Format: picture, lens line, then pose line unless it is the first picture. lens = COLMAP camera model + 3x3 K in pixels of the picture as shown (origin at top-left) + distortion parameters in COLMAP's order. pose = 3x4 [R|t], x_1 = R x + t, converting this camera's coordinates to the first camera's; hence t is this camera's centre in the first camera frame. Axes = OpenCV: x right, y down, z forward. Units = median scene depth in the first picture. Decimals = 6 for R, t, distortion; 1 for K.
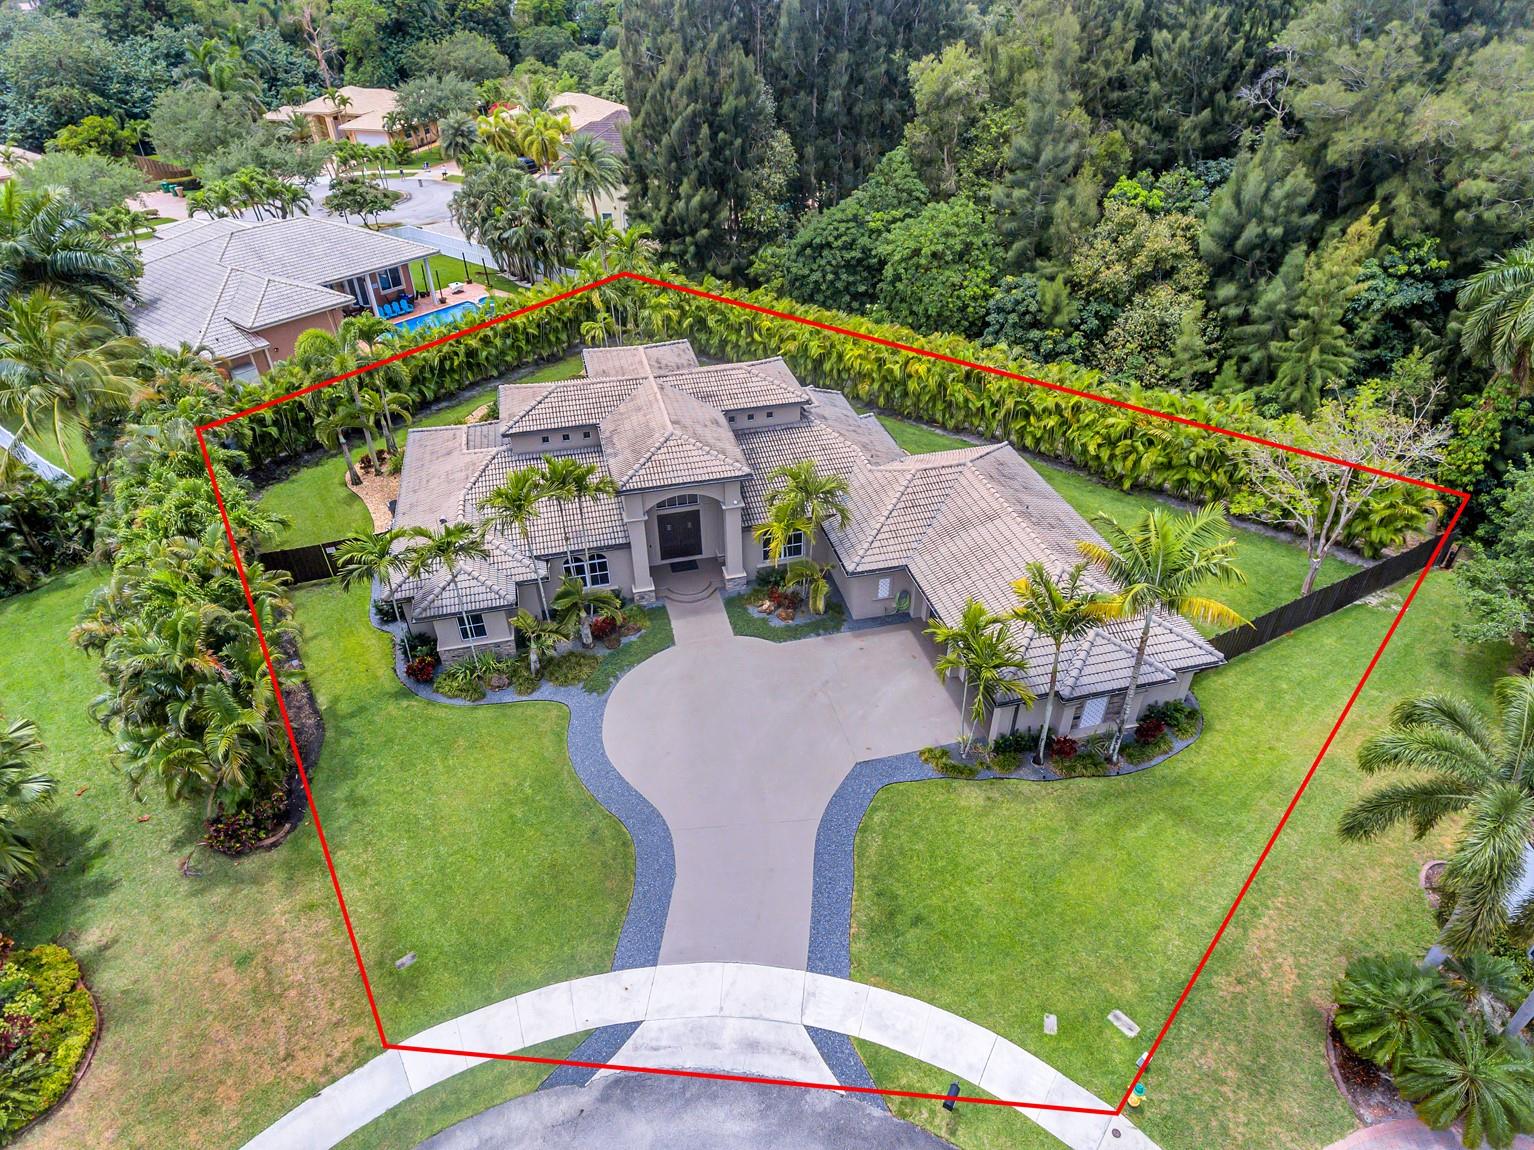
lens RADIAL K [[902.6, 0, 768.1], [0, 902.6, 585.2], [0, 0, 1]] dist [0.002392, -0.005515]
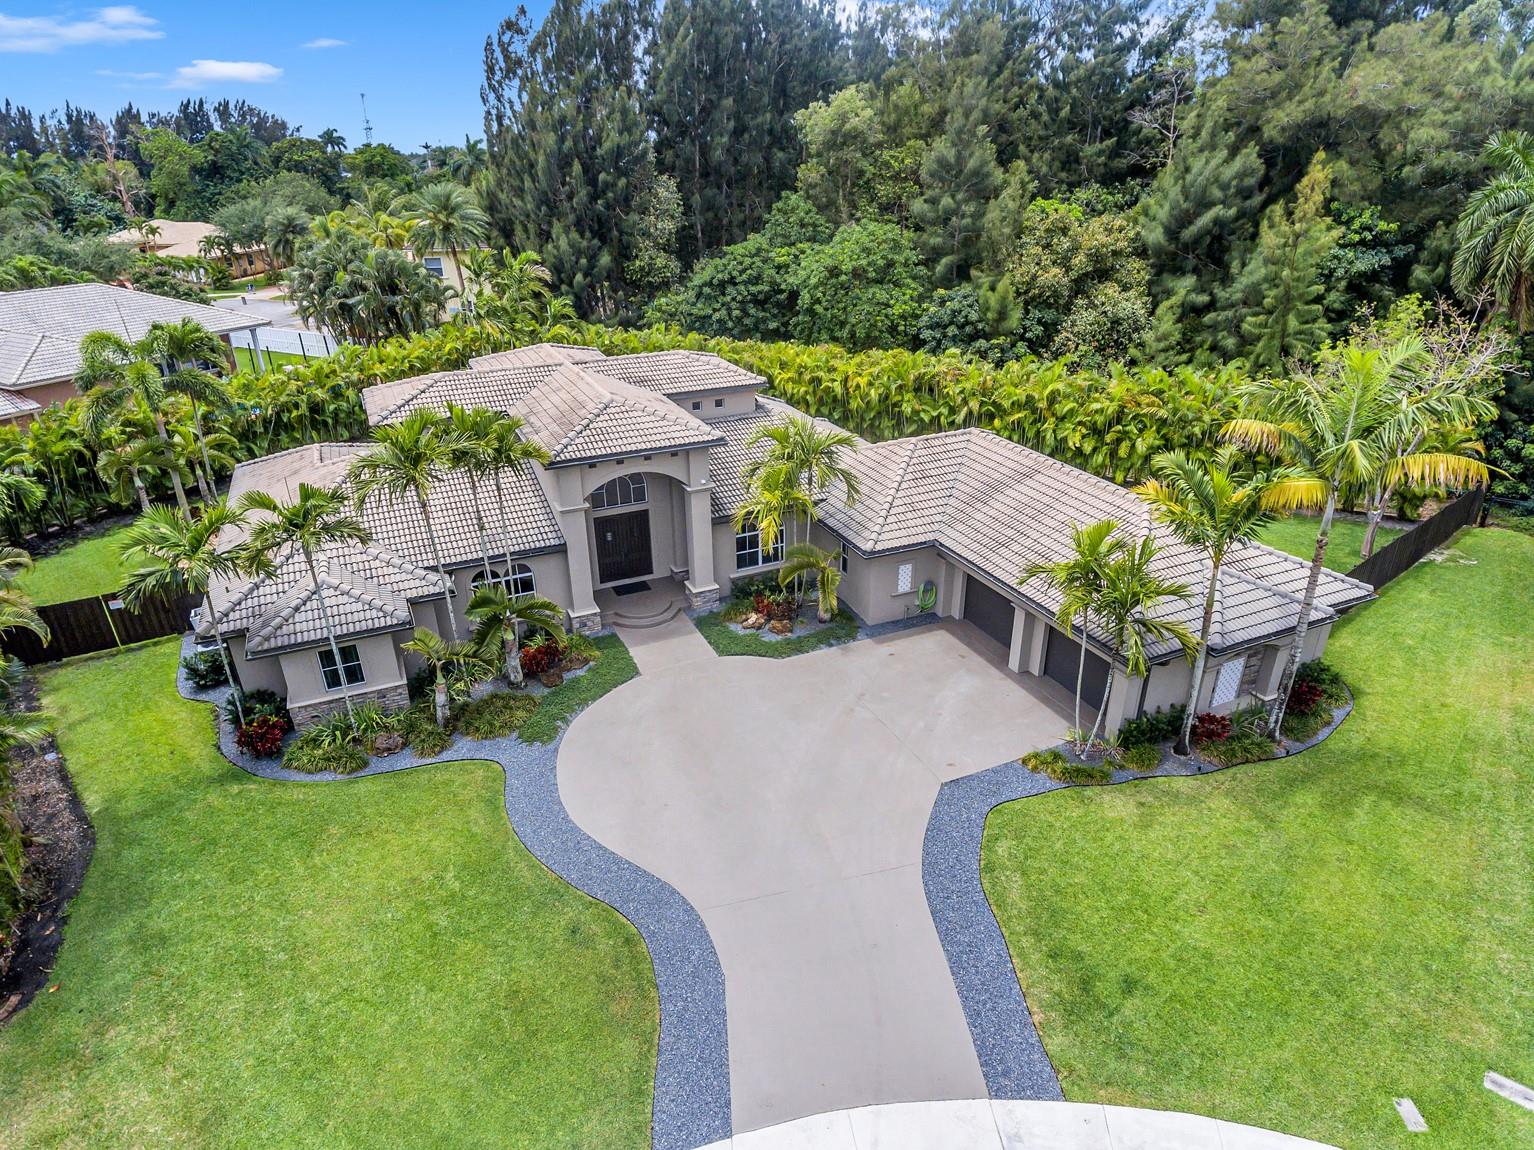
lens RADIAL K [[902.6, 0, 772.2], [0, 902.6, 585.9], [0, 0, 1]] dist [0.002392, -0.005515]
pose [[0.982682, -0.079234, 0.167506, -0.117786], [0.107291, 0.980320, -0.165716, 0.130452], [-0.151079, 0.180818, 0.971844, 0.279453]]
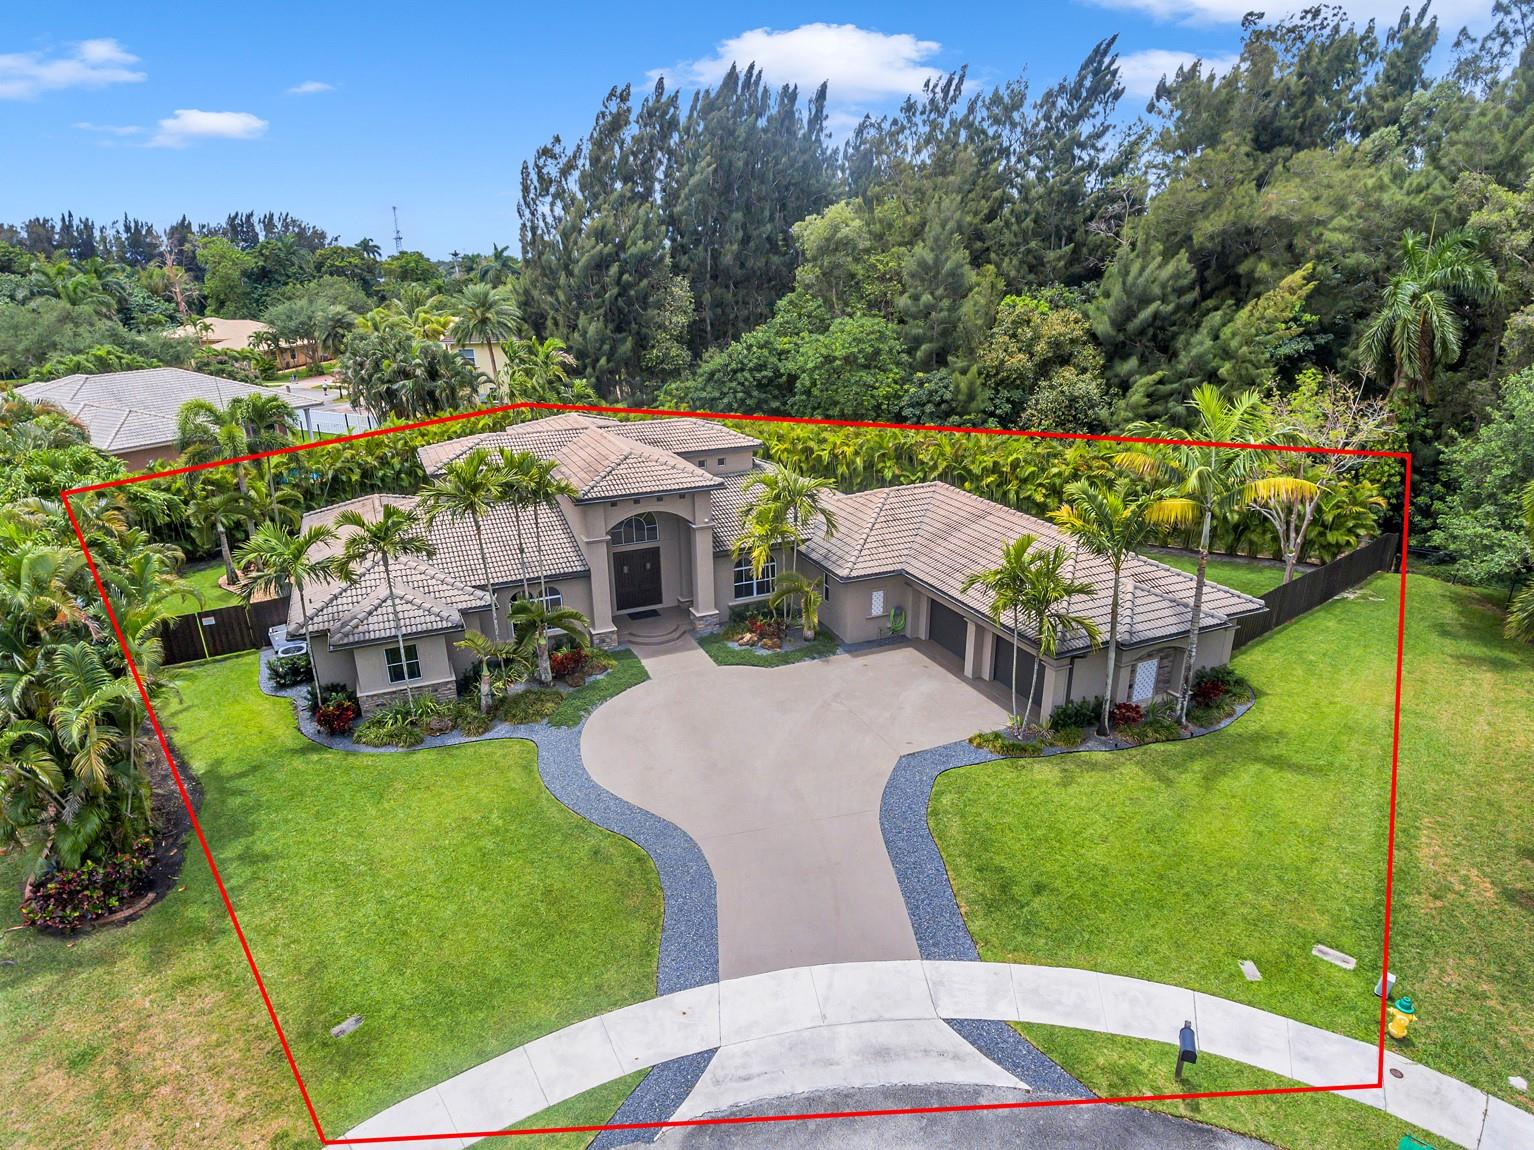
lens RADIAL K [[902.6, 0, 771.2], [0, 902.6, 581.6], [0, 0, 1]] dist [0.002392, -0.005515]
pose [[0.984499, -0.058092, 0.165491, -0.130100], [0.101722, 0.957771, -0.268938, 0.223370], [-0.142879, 0.281603, 0.948834, 0.158918]]
